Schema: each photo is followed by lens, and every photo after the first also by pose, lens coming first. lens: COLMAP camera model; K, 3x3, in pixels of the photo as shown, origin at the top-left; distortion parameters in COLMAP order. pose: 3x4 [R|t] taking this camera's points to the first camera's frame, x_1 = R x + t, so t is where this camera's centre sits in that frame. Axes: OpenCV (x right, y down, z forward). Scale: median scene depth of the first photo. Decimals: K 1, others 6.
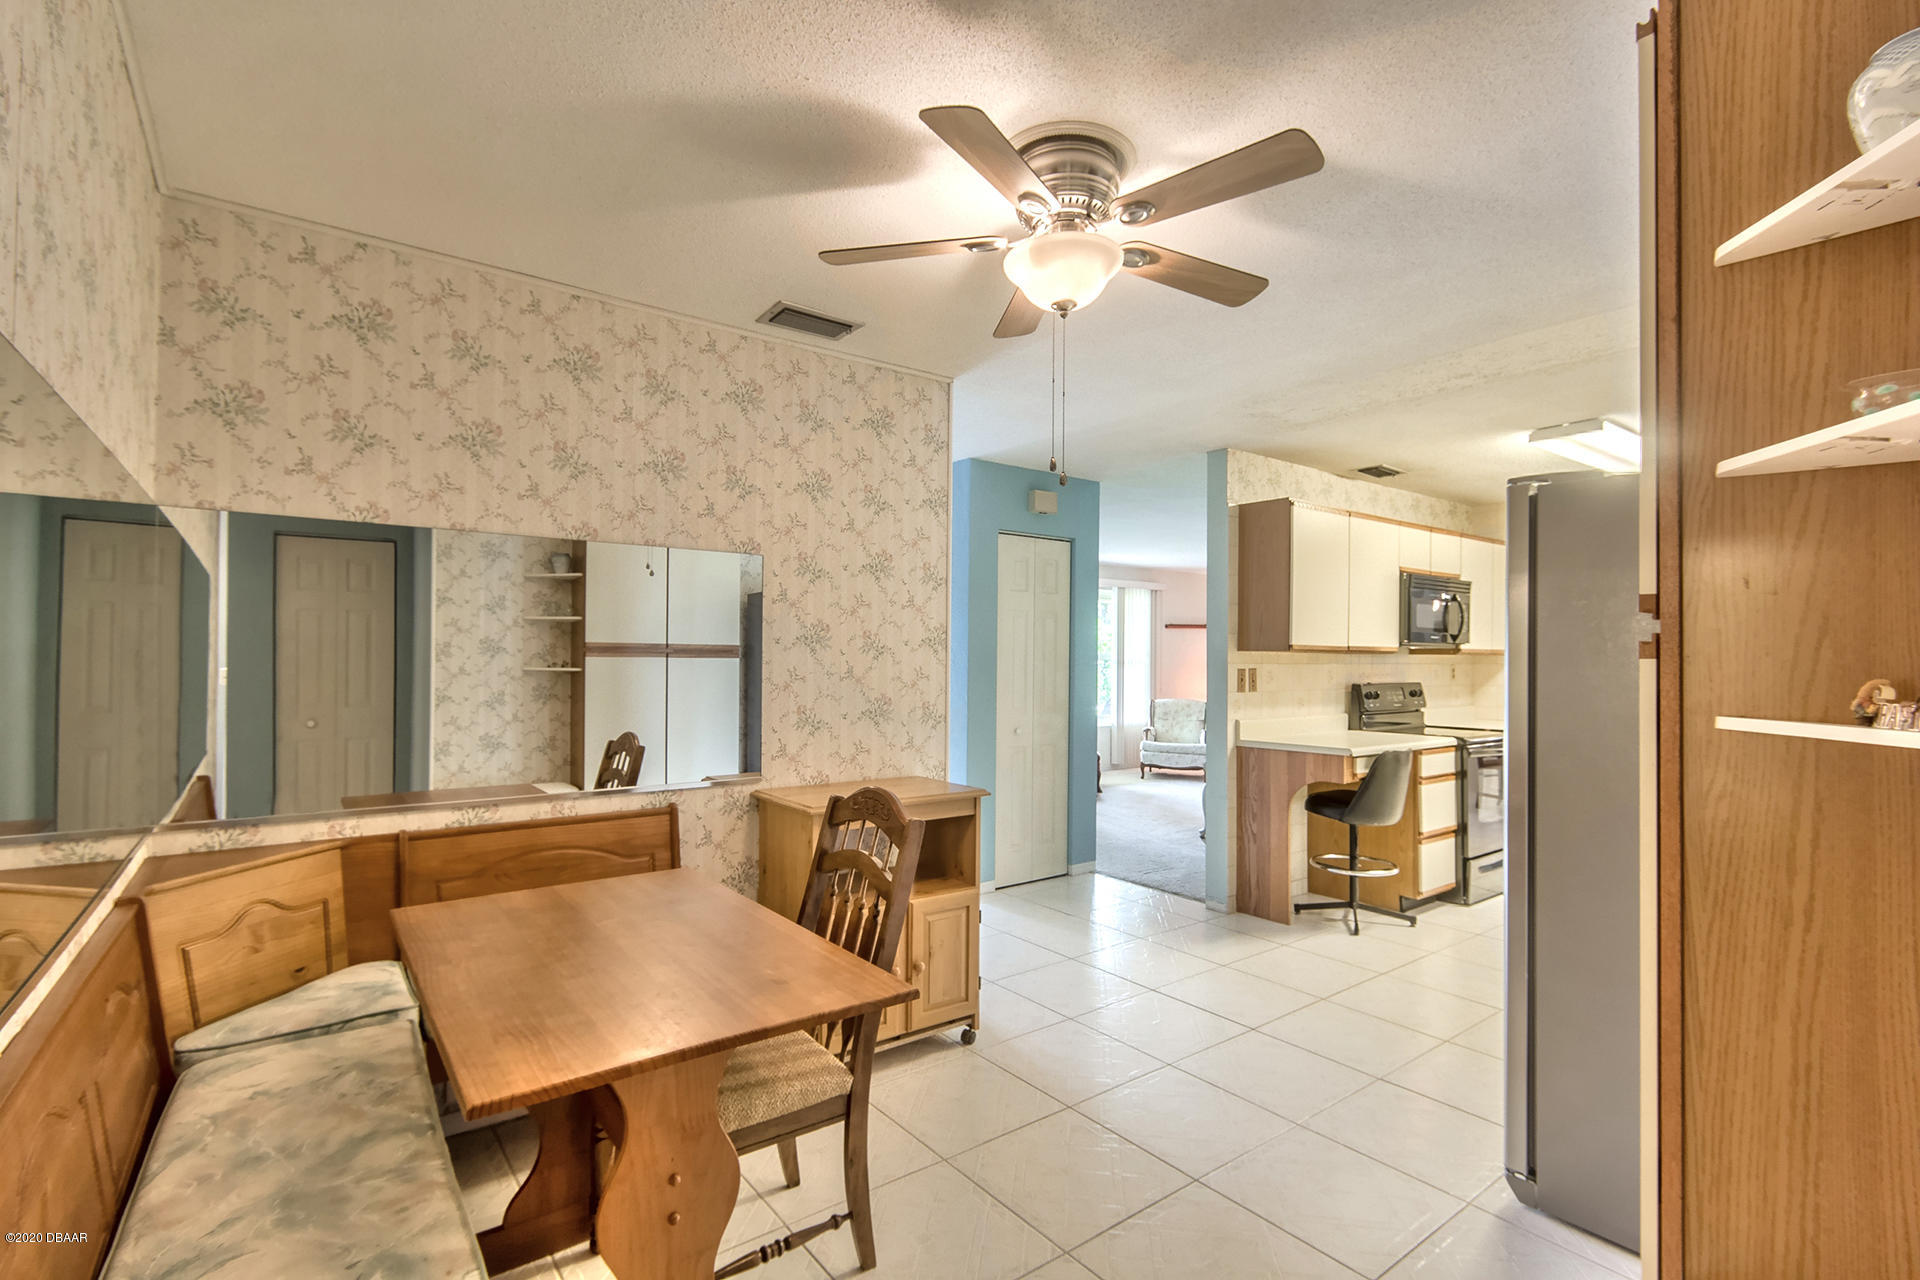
lens RADIAL K [[889.0, 0, 952.9], [0, 889.0, 648.2], [0, 0, 1]] dist [0.000261, -0.000370]
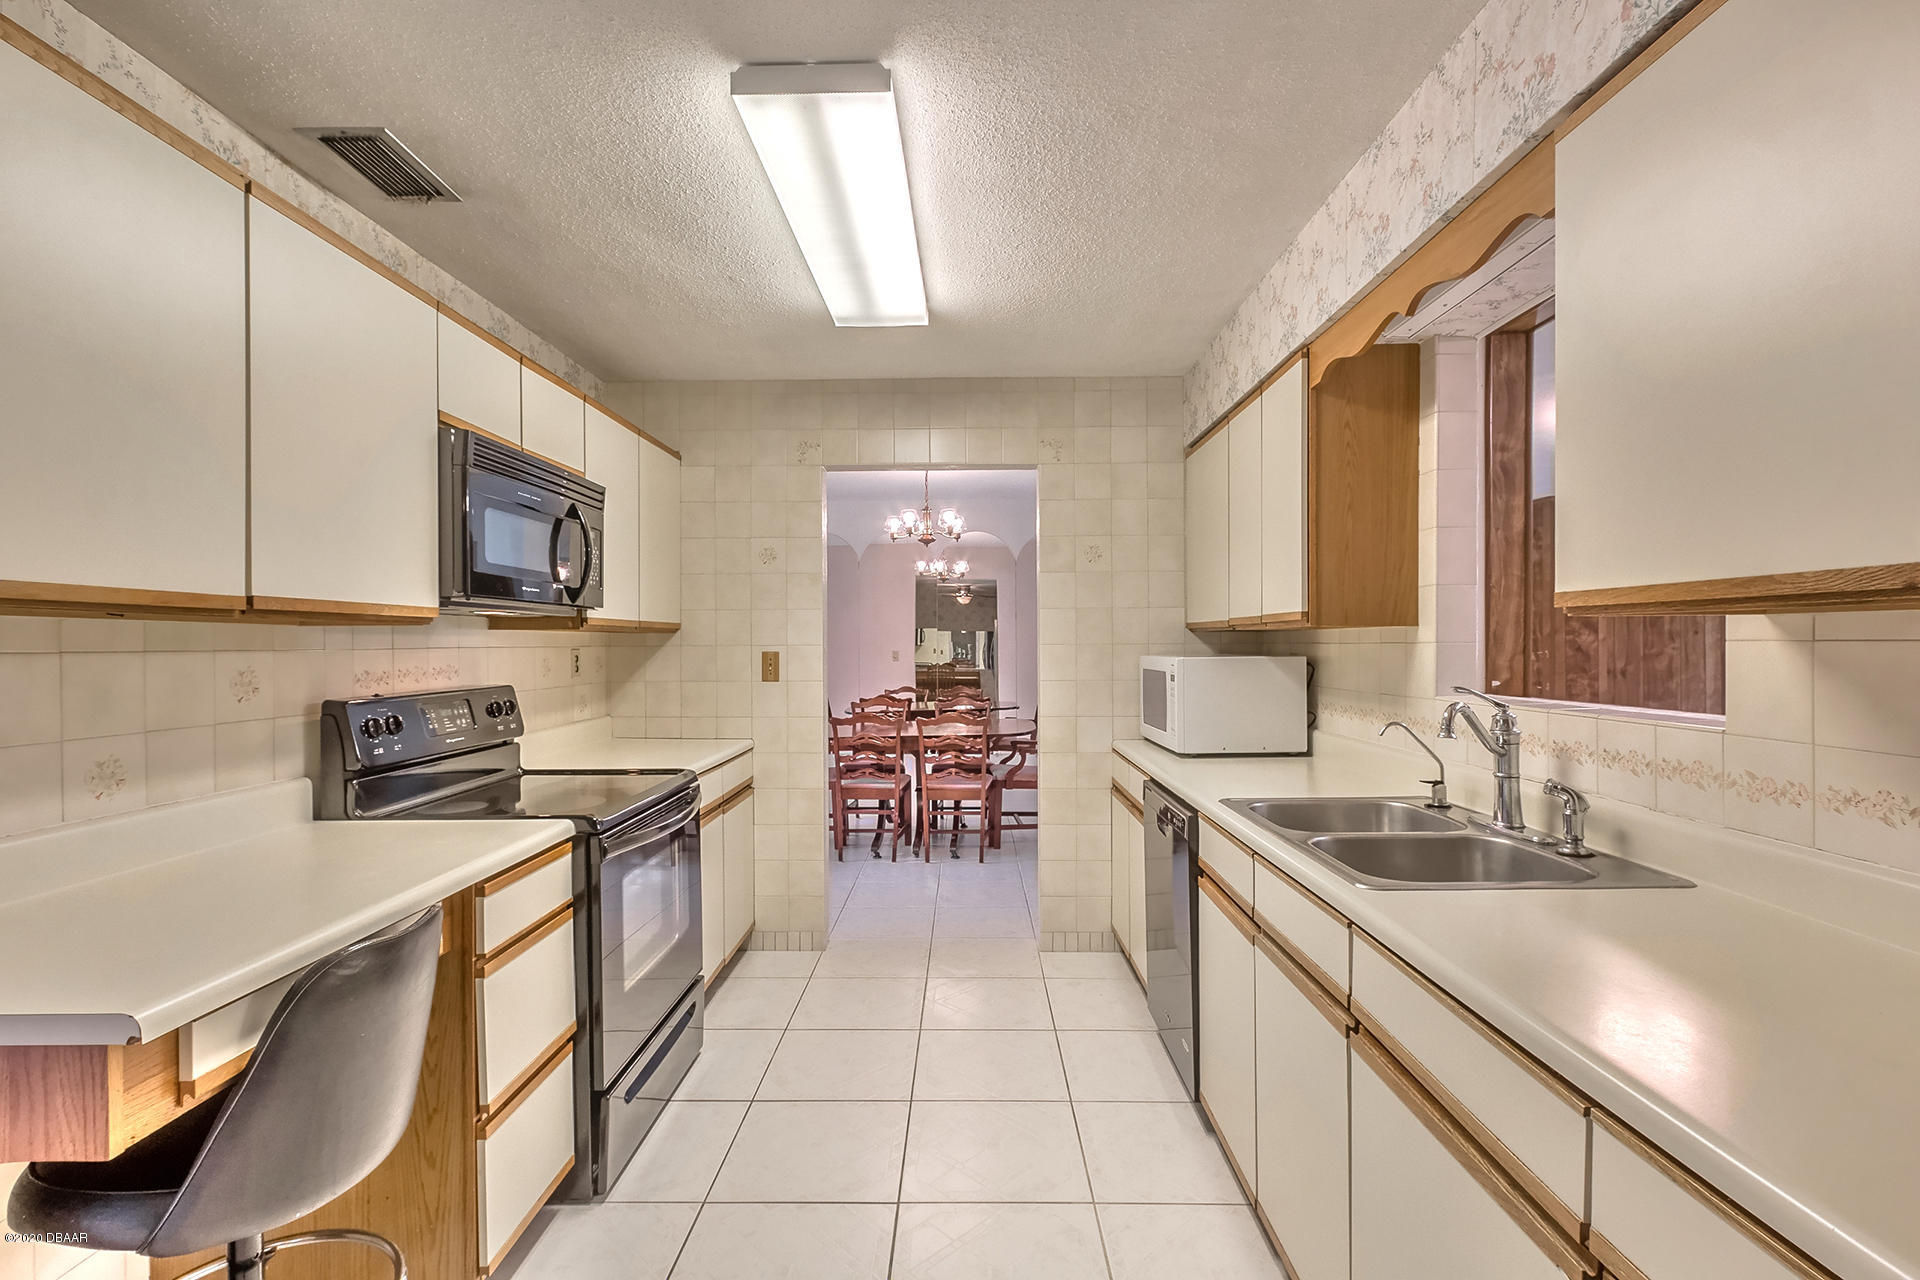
lens RADIAL K [[889.0, 0, 954.4], [0, 889.0, 639.0], [0, 0, 1]] dist [0.000261, -0.000370]
pose [[0.620934, -0.010837, 0.783788, 0.339113], [0.002251, 0.999925, 0.012042, 0.008574], [-0.783859, -0.005713, 0.620912, 0.580444]]
